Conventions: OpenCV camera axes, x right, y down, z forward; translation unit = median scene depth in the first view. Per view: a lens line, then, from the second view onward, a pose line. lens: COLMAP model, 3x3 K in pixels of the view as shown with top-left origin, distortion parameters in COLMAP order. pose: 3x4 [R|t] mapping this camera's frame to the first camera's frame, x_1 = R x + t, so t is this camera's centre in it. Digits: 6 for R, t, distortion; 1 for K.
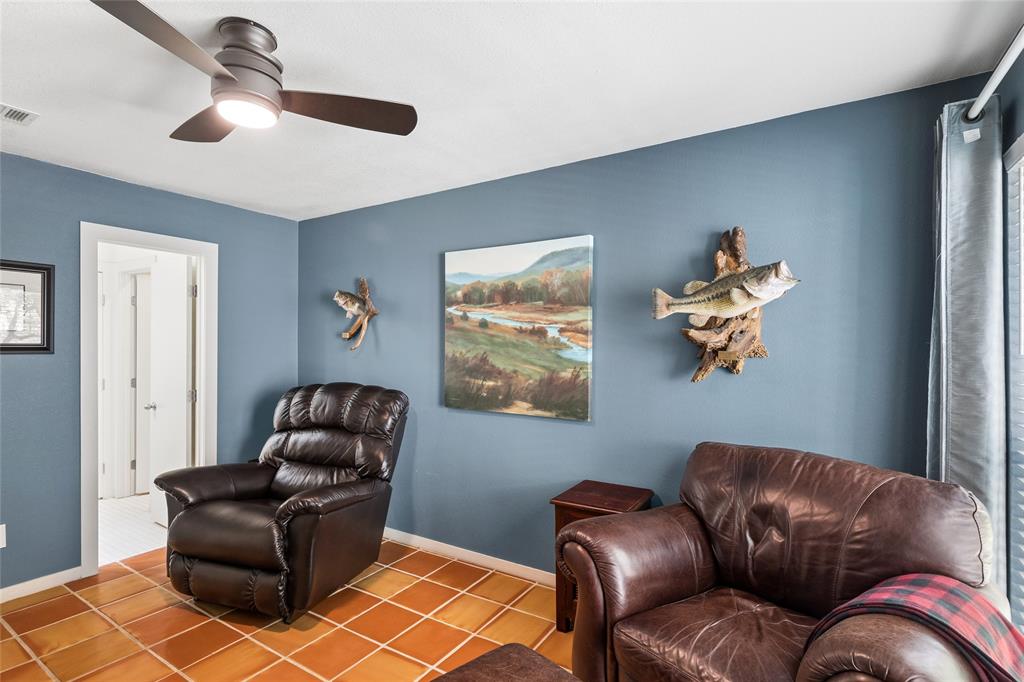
lens RADIAL K [[492.9, 0, 507.9], [0, 492.9, 347.3], [0, 0, 1]] dist [-0.001799, 0.000979]
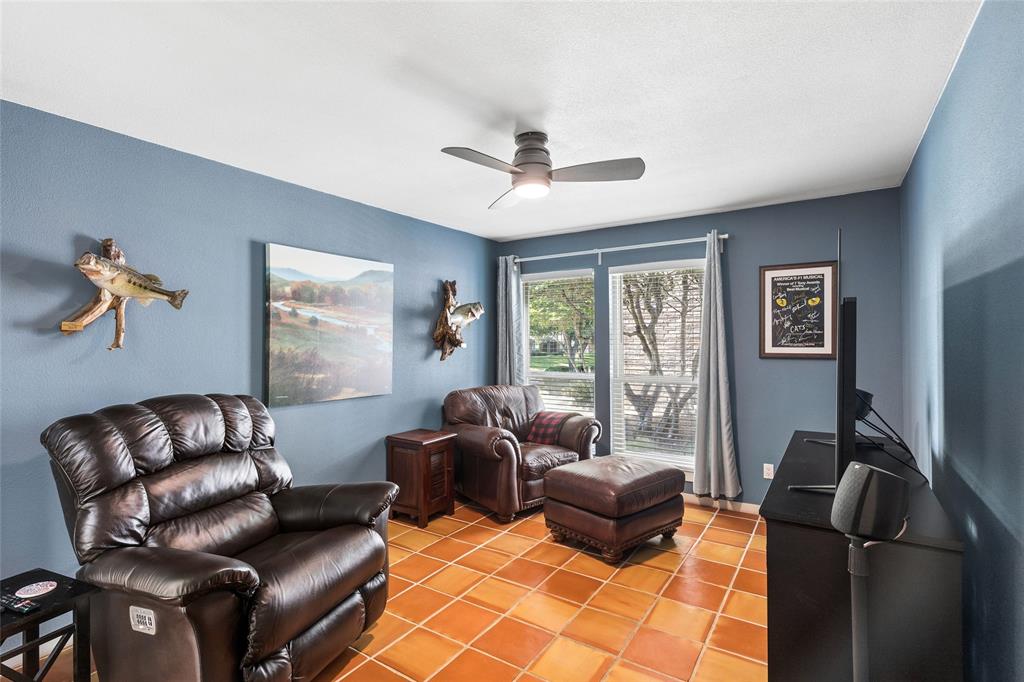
lens RADIAL K [[492.9, 0, 508.1], [0, 492.9, 336.6], [0, 0, 1]] dist [-0.001799, 0.000979]
pose [[0.015523, 0.001097, 0.999879, -1.111114], [0.003684, 0.999993, -0.001154, -0.011495], [-0.999873, 0.003701, 0.015519, 0.557366]]
